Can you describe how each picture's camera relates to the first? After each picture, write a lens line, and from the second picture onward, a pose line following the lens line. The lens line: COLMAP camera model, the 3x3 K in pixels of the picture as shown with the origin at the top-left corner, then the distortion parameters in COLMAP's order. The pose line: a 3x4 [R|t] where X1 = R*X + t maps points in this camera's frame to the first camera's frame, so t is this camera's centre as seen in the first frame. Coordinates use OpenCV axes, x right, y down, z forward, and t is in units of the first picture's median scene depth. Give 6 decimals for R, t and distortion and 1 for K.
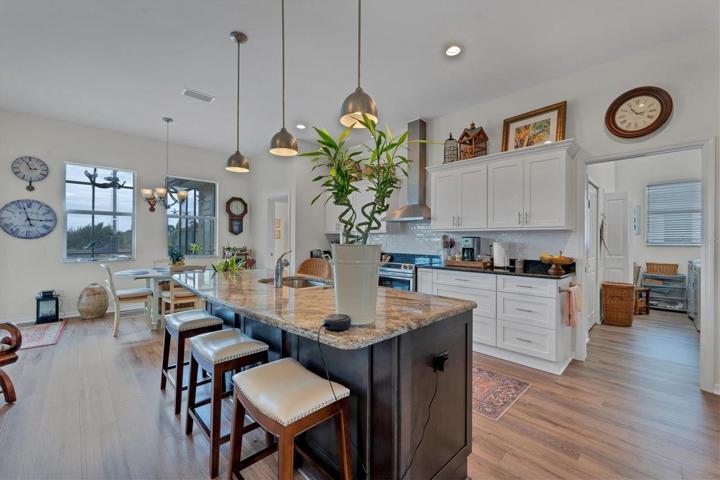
lens RADIAL K [[292.9, 0, 361.3], [0, 292.9, 237.4], [0, 0, 1]] dist [-0.006612, 0.000805]
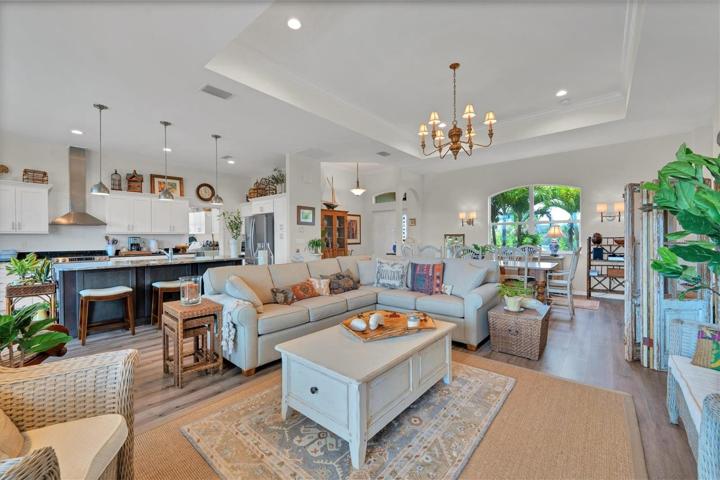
lens RADIAL K [[292.9, 0, 357.8], [0, 292.9, 238.6], [0, 0, 1]] dist [-0.006612, 0.000805]
pose [[-0.104124, -0.009516, 0.994519, -1.324160], [-0.001907, 0.999954, 0.009369, -0.010272], [-0.994562, -0.000921, -0.104138, -0.101884]]
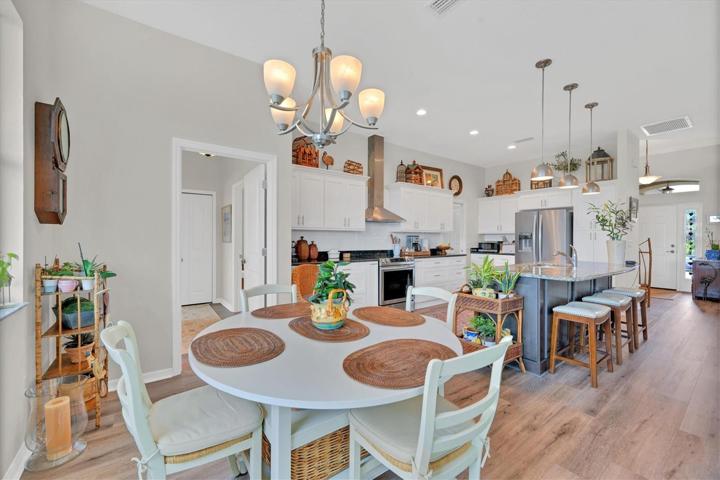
lens RADIAL K [[292.9, 0, 358.5], [0, 292.9, 239.2], [0, 0, 1]] dist [-0.006612, 0.000805]
pose [[0.133887, -0.013375, 0.990906, -1.063566], [-0.011989, 0.999814, 0.015115, -0.004044], [-0.990924, -0.013904, 0.133701, 0.988760]]
